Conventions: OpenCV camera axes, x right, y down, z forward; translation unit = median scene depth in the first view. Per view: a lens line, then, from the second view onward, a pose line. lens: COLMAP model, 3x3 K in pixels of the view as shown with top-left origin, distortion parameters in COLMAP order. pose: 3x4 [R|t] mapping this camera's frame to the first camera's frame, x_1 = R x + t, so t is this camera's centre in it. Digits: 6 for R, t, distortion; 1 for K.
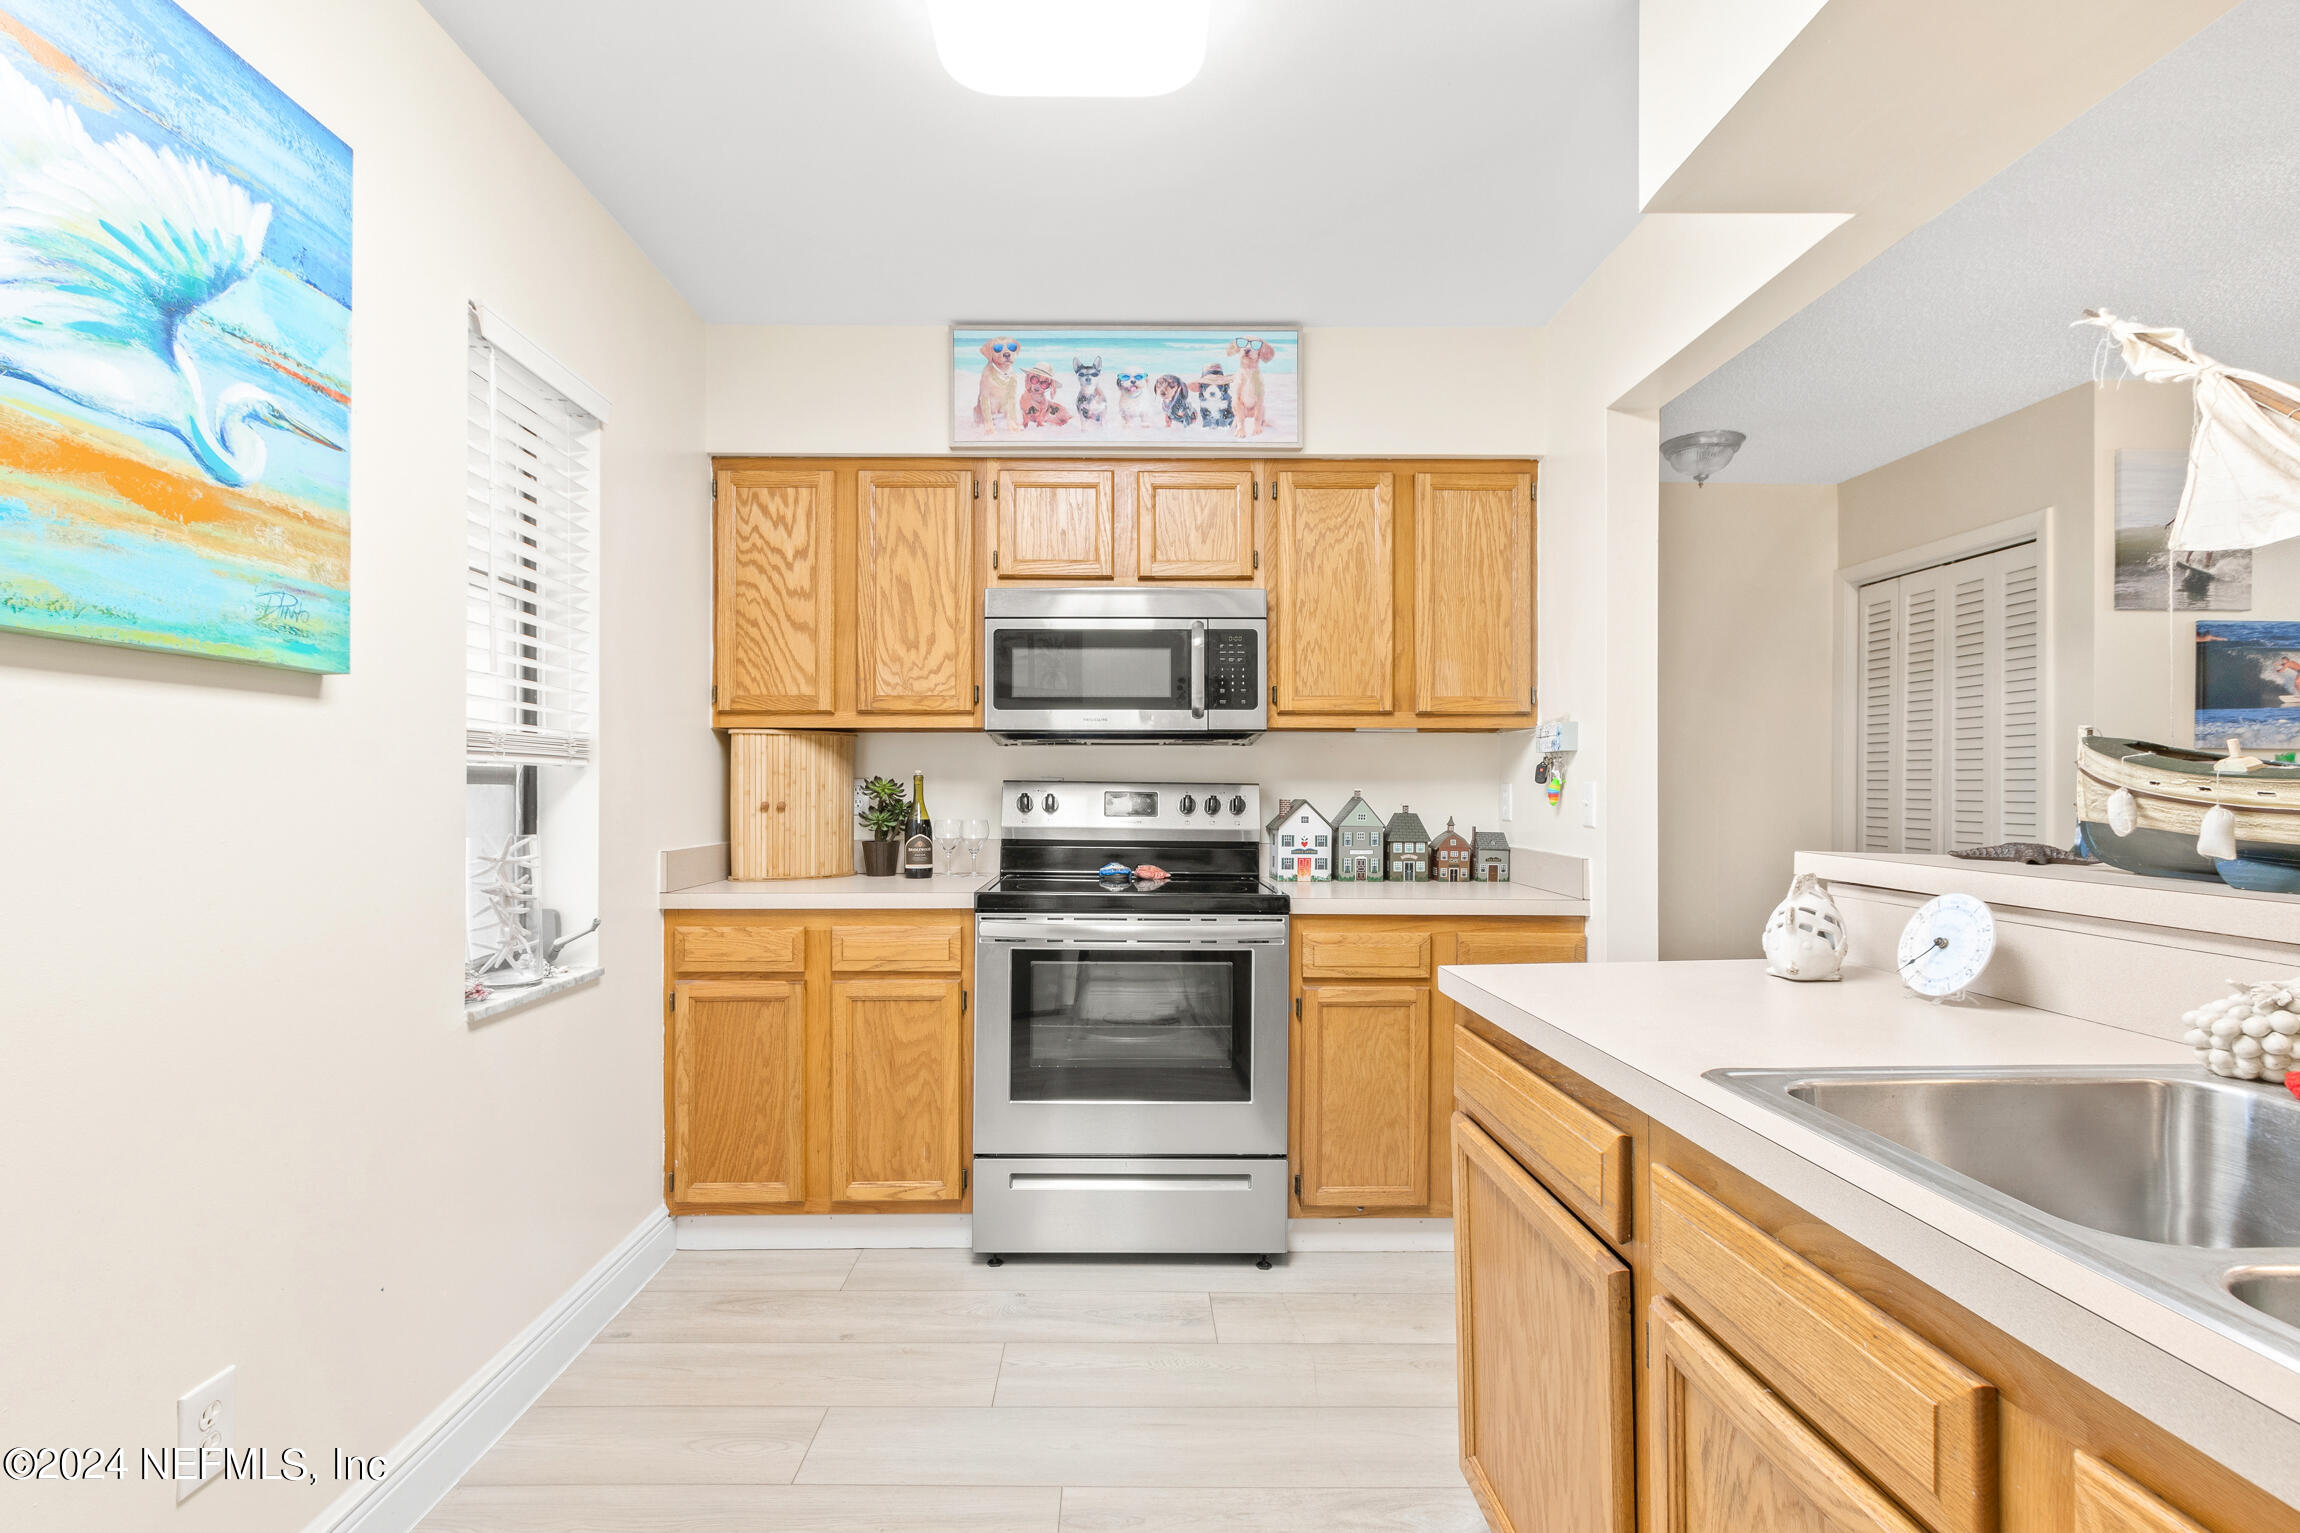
lens RADIAL K [[1084.0, 0, 1133.5], [0, 1084.0, 789.6], [0, 0, 1]] dist [-0.001819, -0.000279]
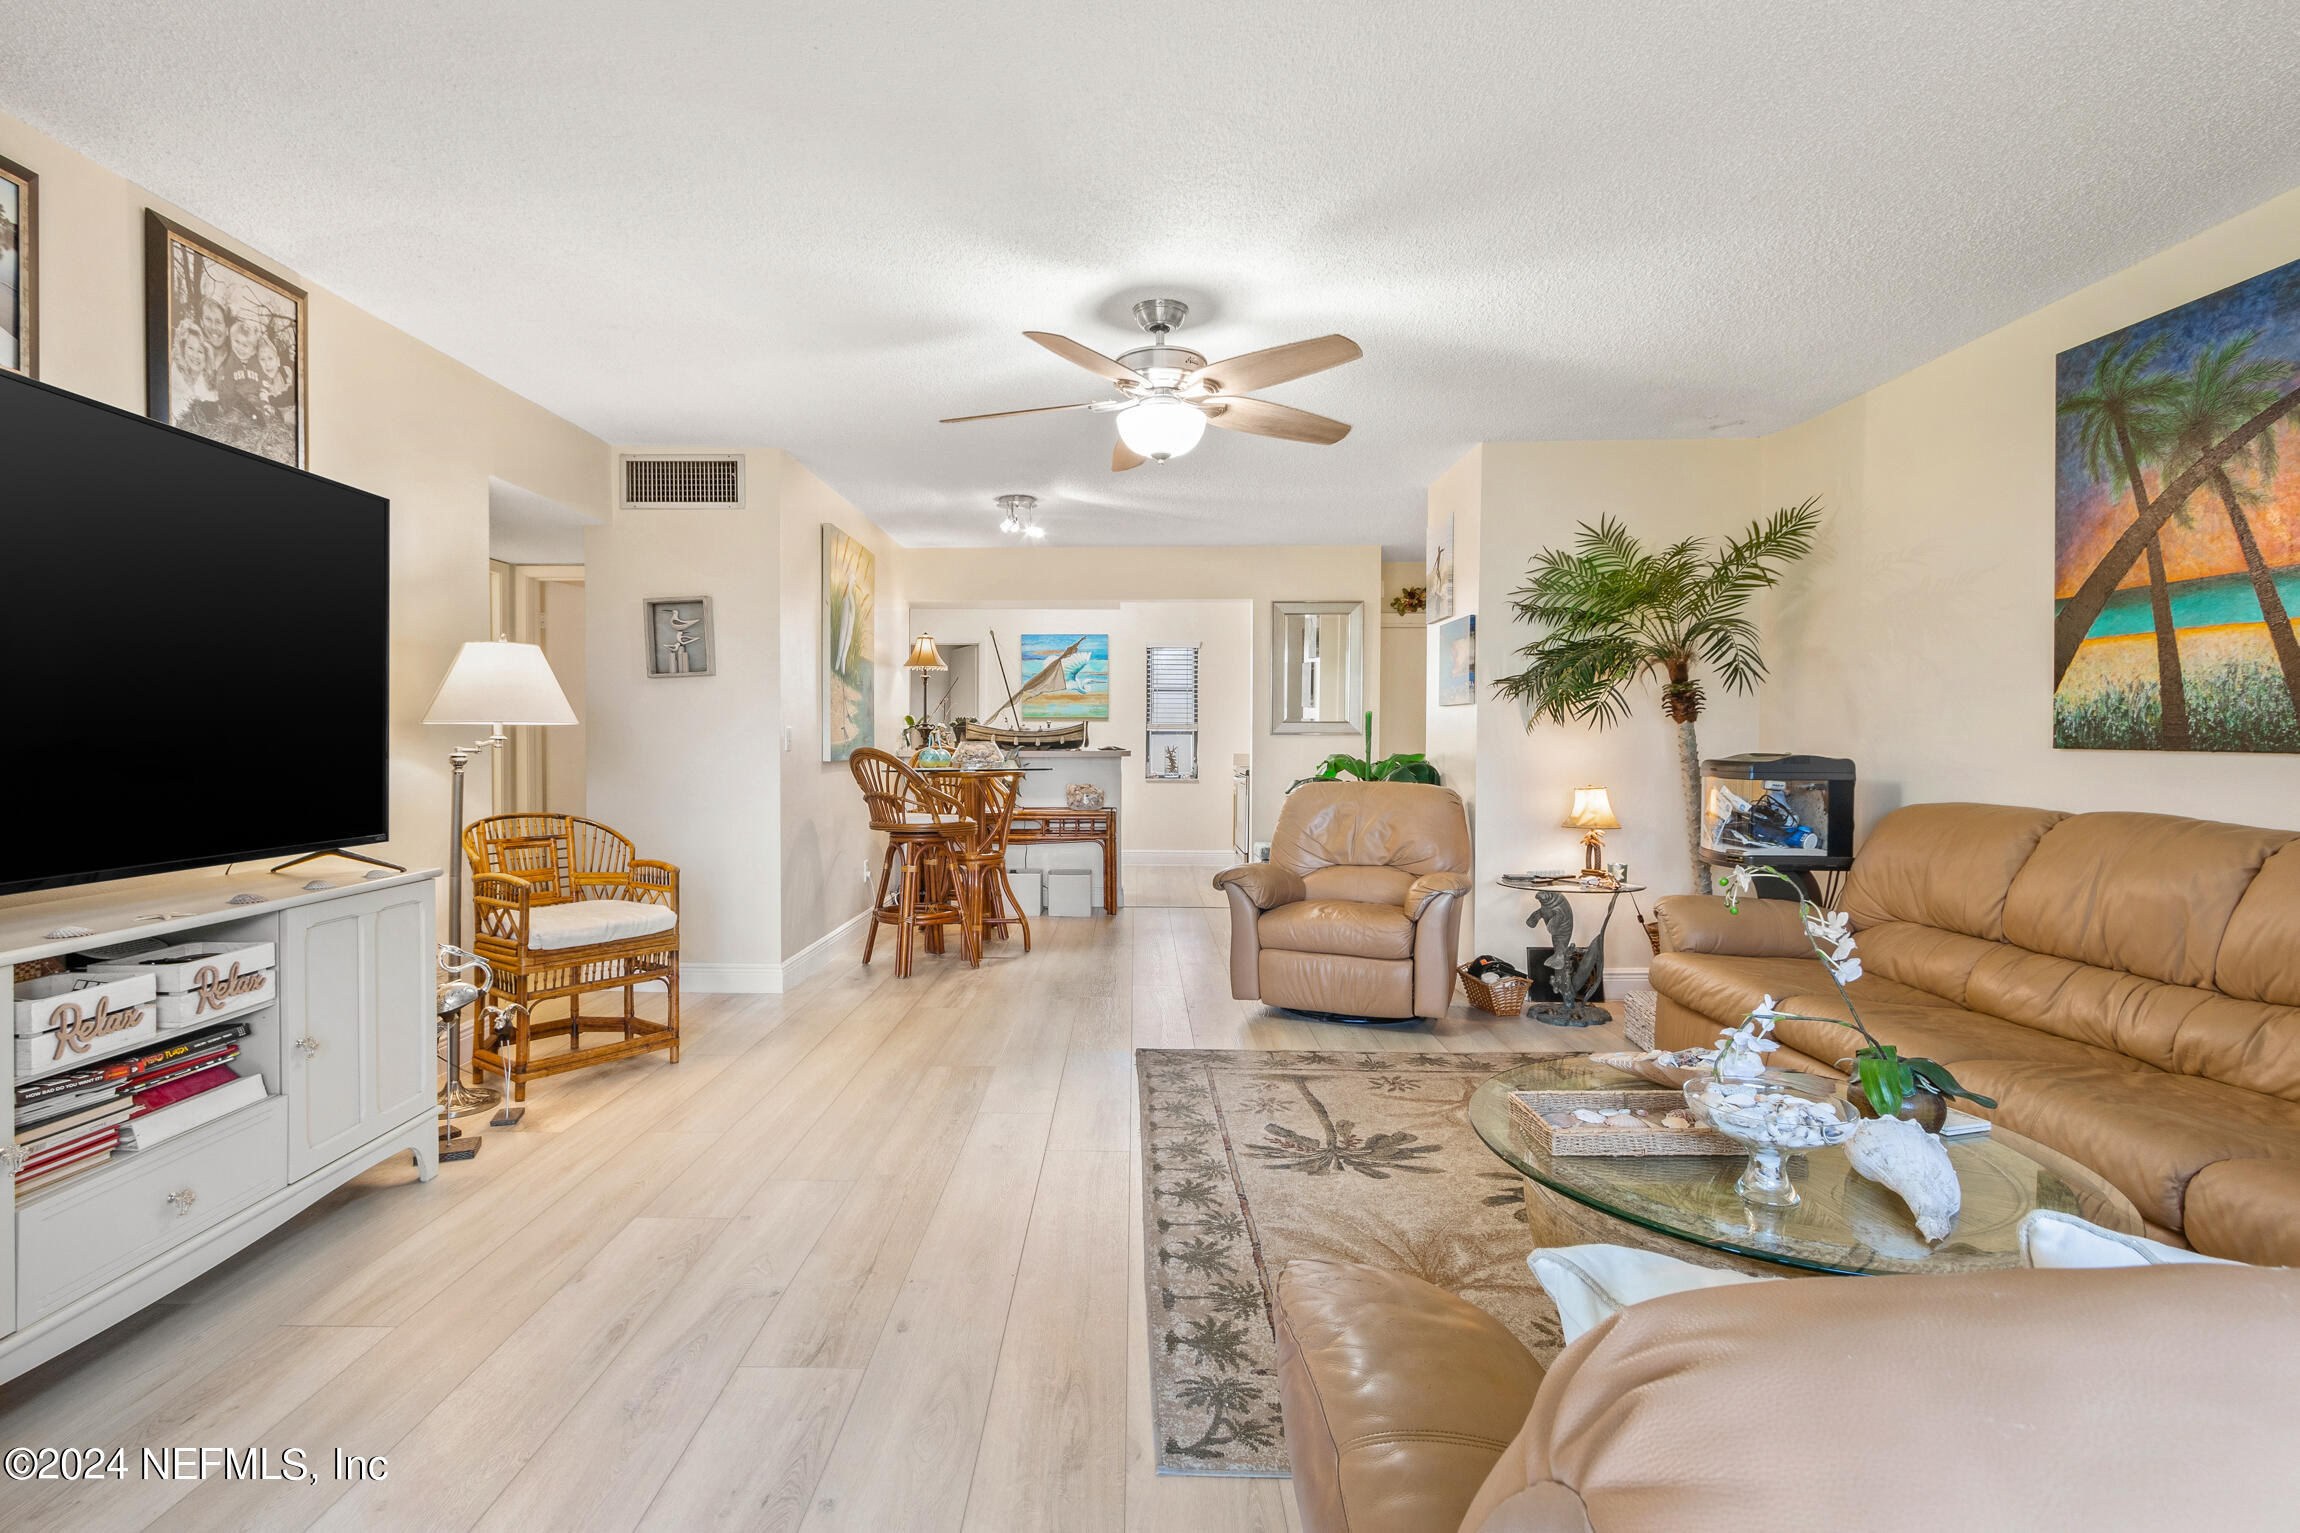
lens RADIAL K [[1062.7, 0, 1099.3], [0, 1062.7, 758.9], [0, 0, 1]] dist [-0.002079, -0.000096]
pose [[-0.039242, 0.019411, -0.999041, 2.829640], [-0.001594, 0.999809, 0.019489, 0.008506], [0.999228, 0.002357, -0.039203, 0.615676]]
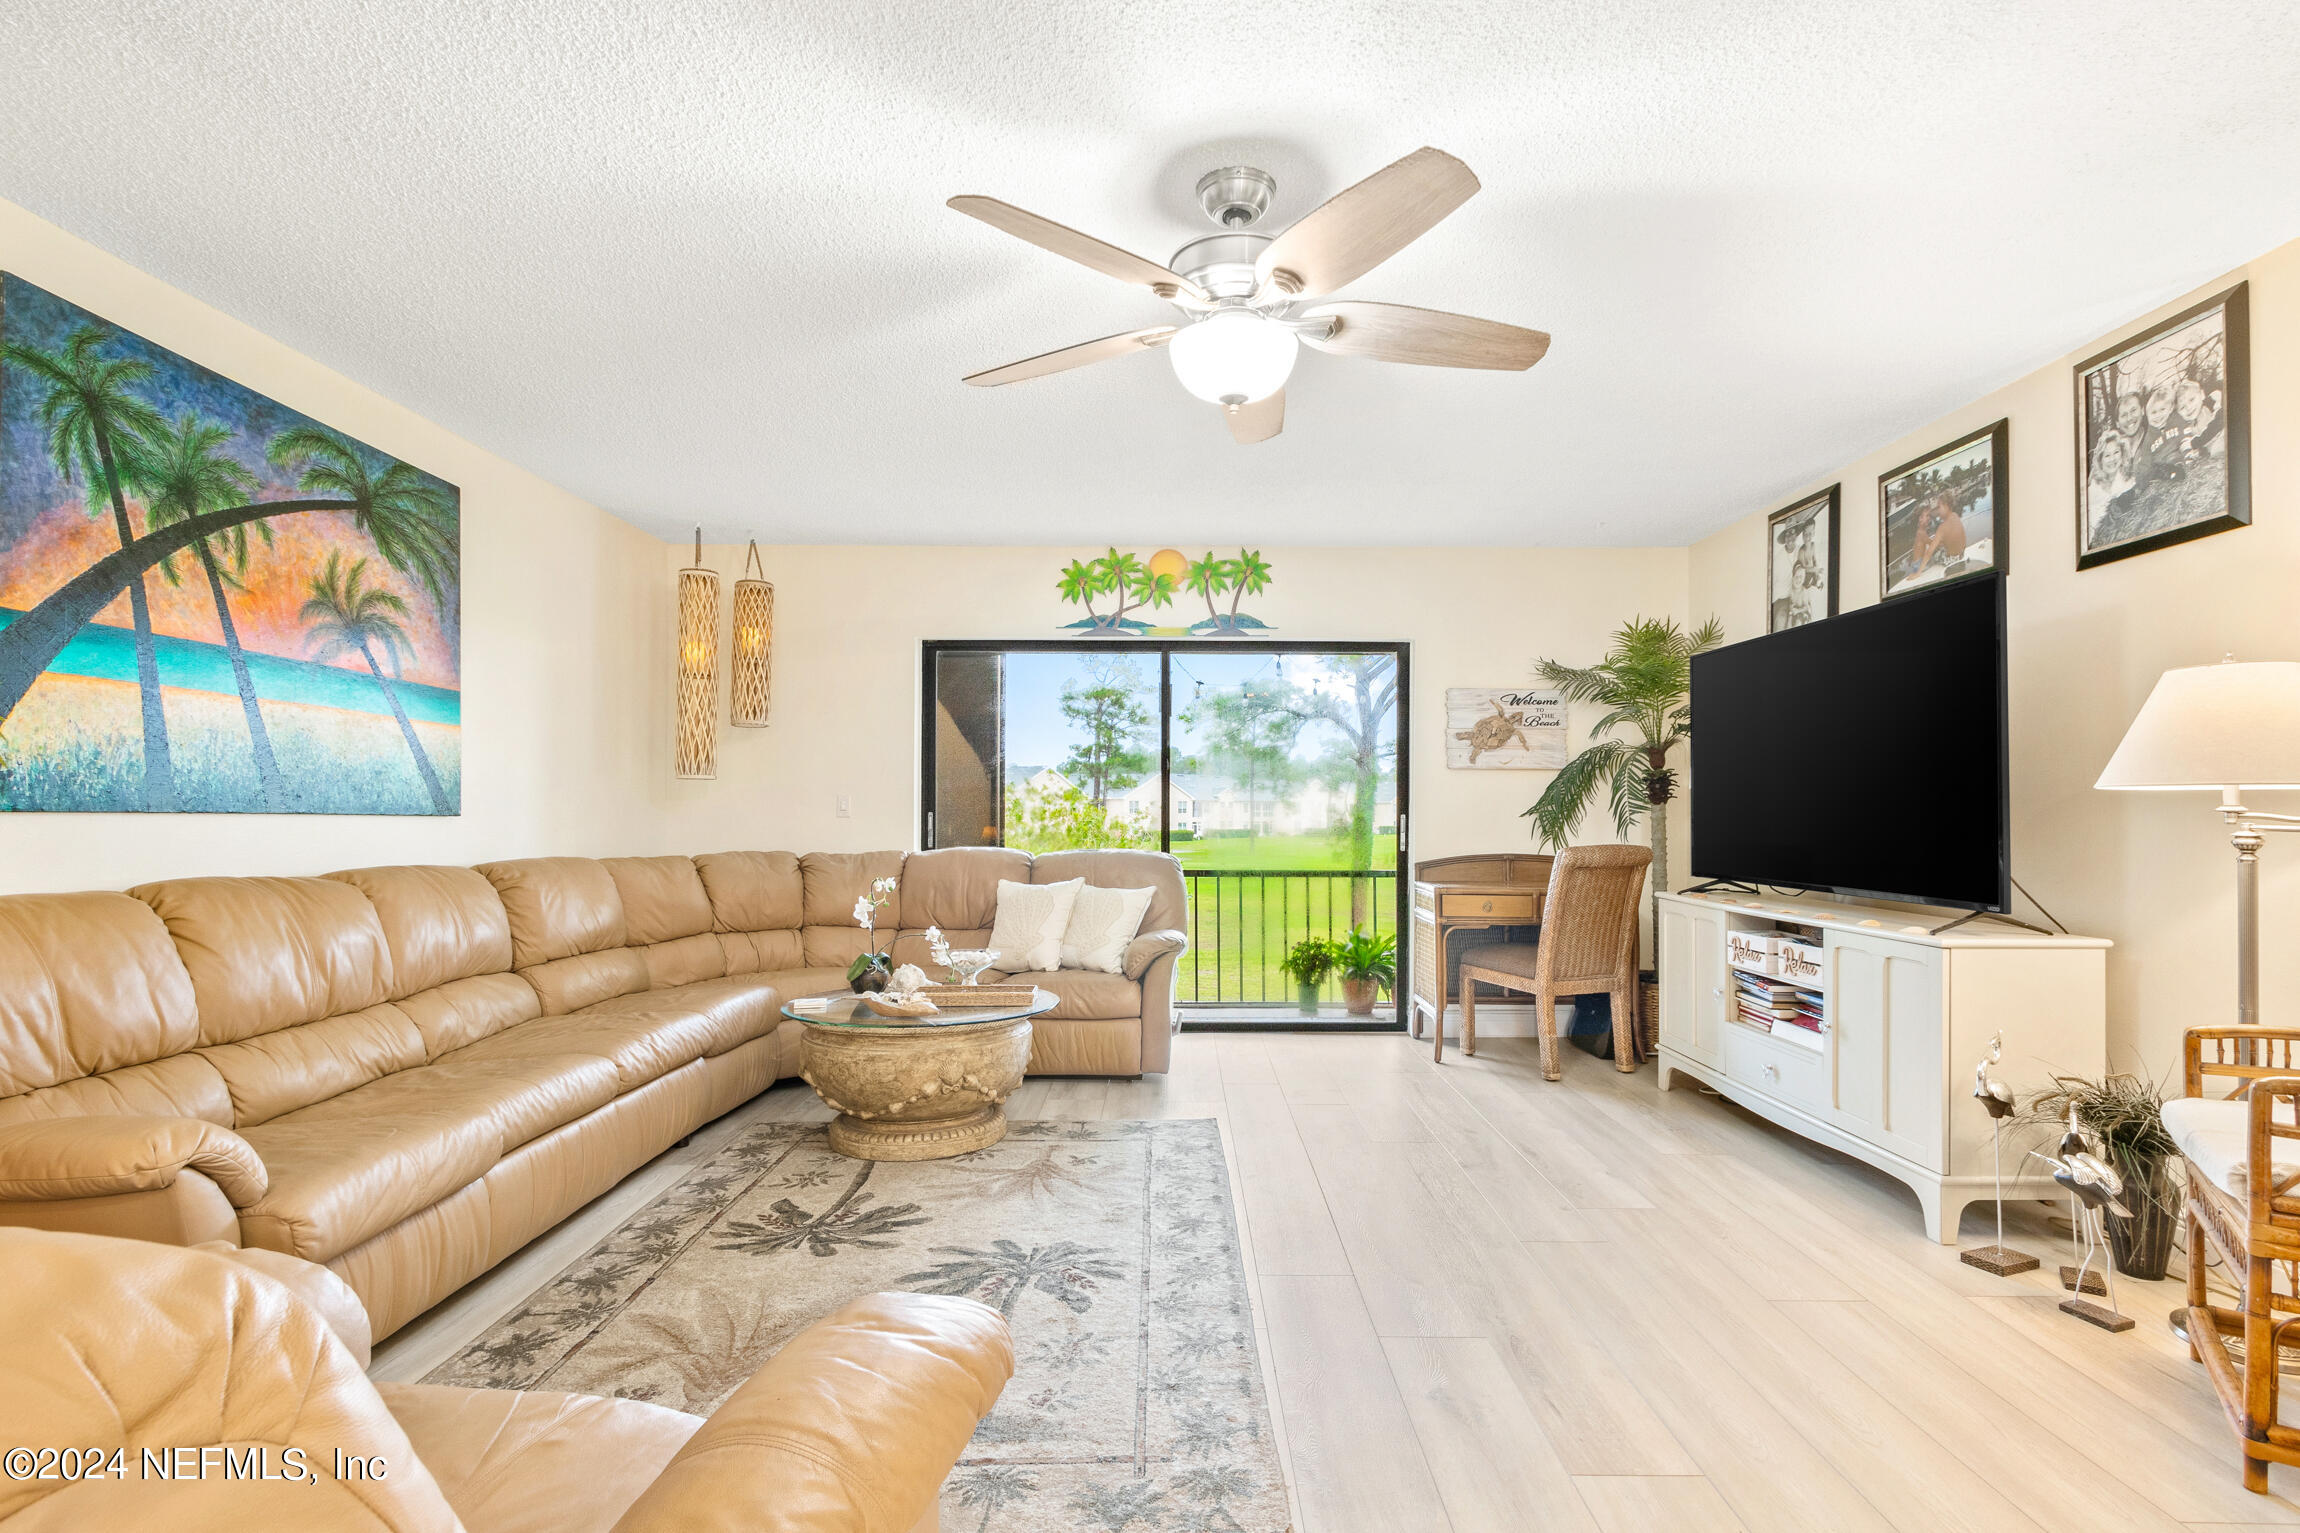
lens RADIAL K [[1090.5, 0, 1199.8], [0, 1090.5, 798.4], [0, 0, 1]] dist [-0.000139, 0.000181]
pose [[-0.022721, 0.010482, 0.999687, 0.940356], [-0.004334, 0.999935, -0.010583, 0.011951], [-0.999732, -0.004573, -0.022675, 0.675822]]
